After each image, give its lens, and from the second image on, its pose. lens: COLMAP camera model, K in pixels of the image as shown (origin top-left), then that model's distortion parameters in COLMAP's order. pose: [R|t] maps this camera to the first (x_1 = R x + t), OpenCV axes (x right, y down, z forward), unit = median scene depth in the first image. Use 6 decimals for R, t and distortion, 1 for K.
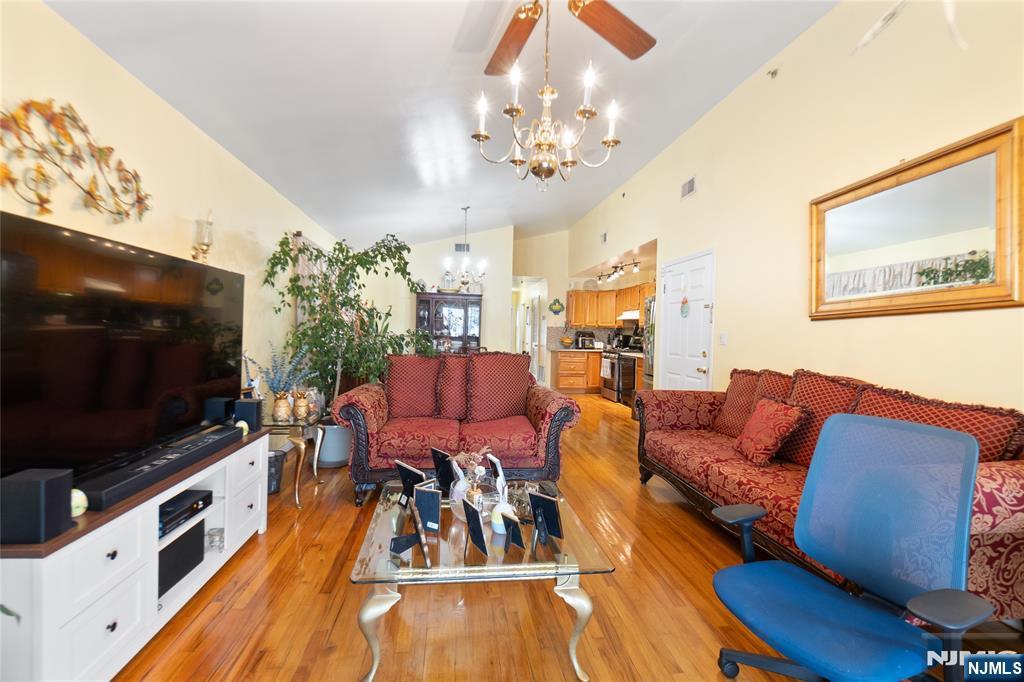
lens RADIAL K [[442.5, 0, 509.1], [0, 442.5, 328.6], [0, 0, 1]] dist [-0.002885, -0.000118]
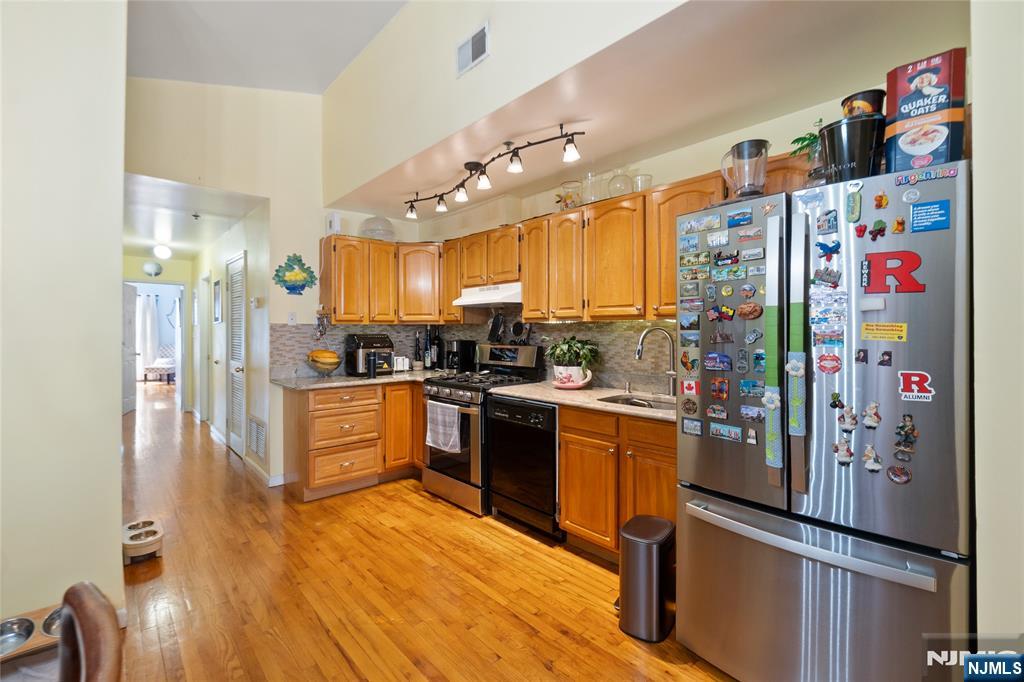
lens RADIAL K [[442.5, 0, 509.1], [0, 442.5, 328.6], [0, 0, 1]] dist [-0.002885, -0.000118]
pose [[0.824656, -0.019941, 0.565283, 0.040875], [0.016518, 0.999801, 0.011172, -0.001665], [-0.565393, 0.000124, 0.824821, 0.578109]]
